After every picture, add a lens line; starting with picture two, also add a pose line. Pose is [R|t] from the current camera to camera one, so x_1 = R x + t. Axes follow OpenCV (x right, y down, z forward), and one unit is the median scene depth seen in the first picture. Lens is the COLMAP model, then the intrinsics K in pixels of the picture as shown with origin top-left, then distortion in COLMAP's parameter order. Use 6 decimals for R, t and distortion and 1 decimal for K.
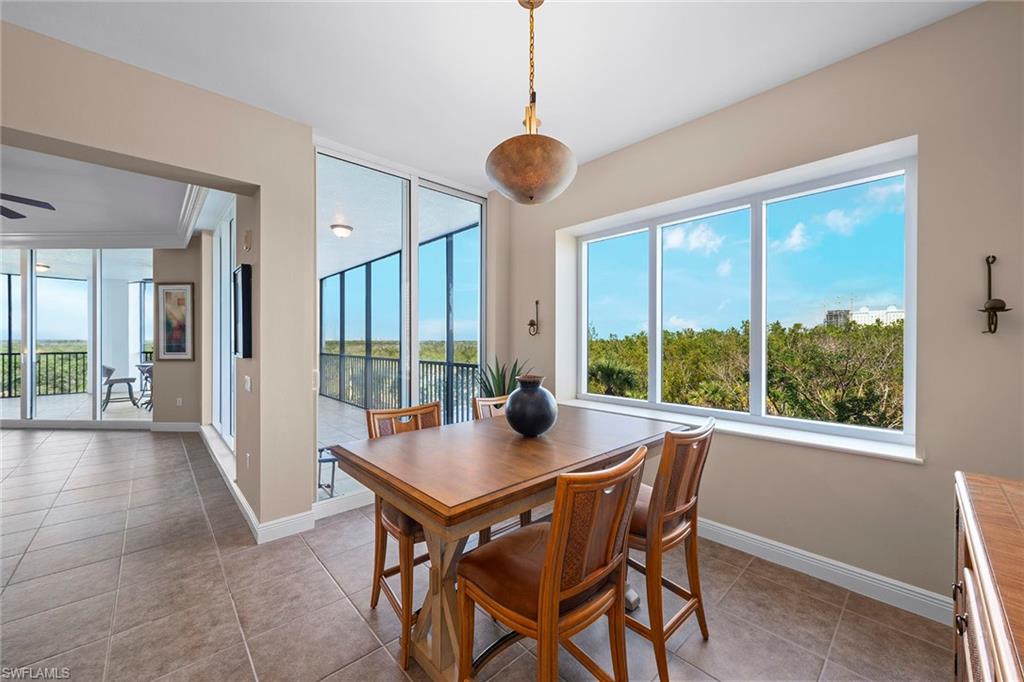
lens RADIAL K [[393.5, 0, 512.0], [0, 393.5, 341.0], [0, 0, 1]] dist [-0.000510, 0.000045]
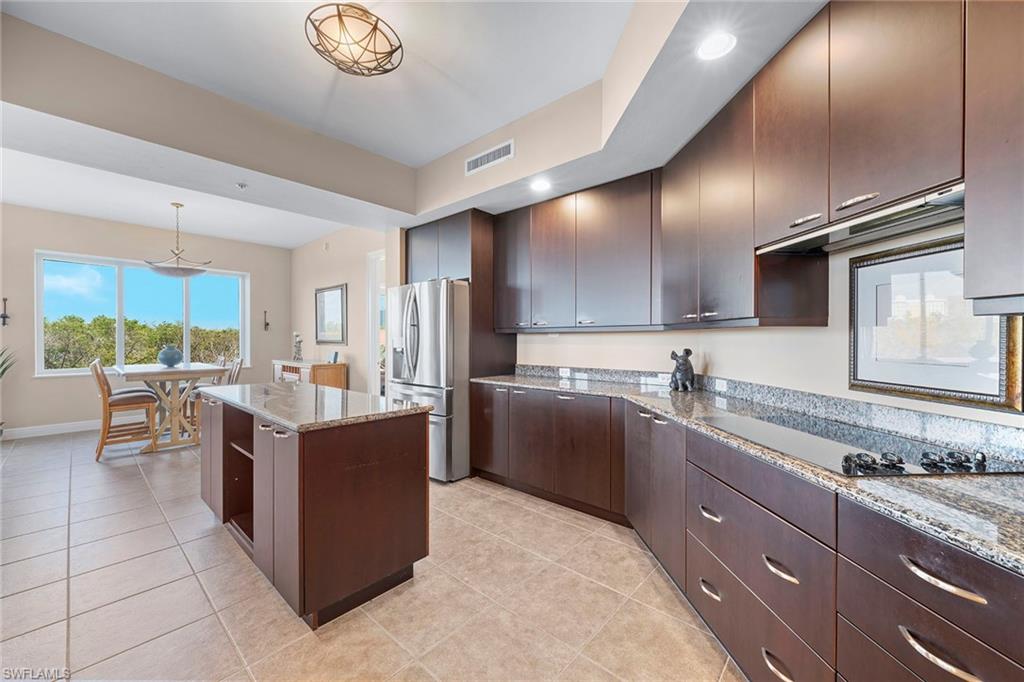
lens RADIAL K [[393.5, 0, 512.0], [0, 393.5, 341.0], [0, 0, 1]] dist [-0.000510, 0.000045]
pose [[-0.096866, -0.006813, 0.995274, -0.944302], [-0.000104, 0.999977, 0.006835, 0.017717], [-0.995297, 0.000558, -0.096865, -0.343888]]
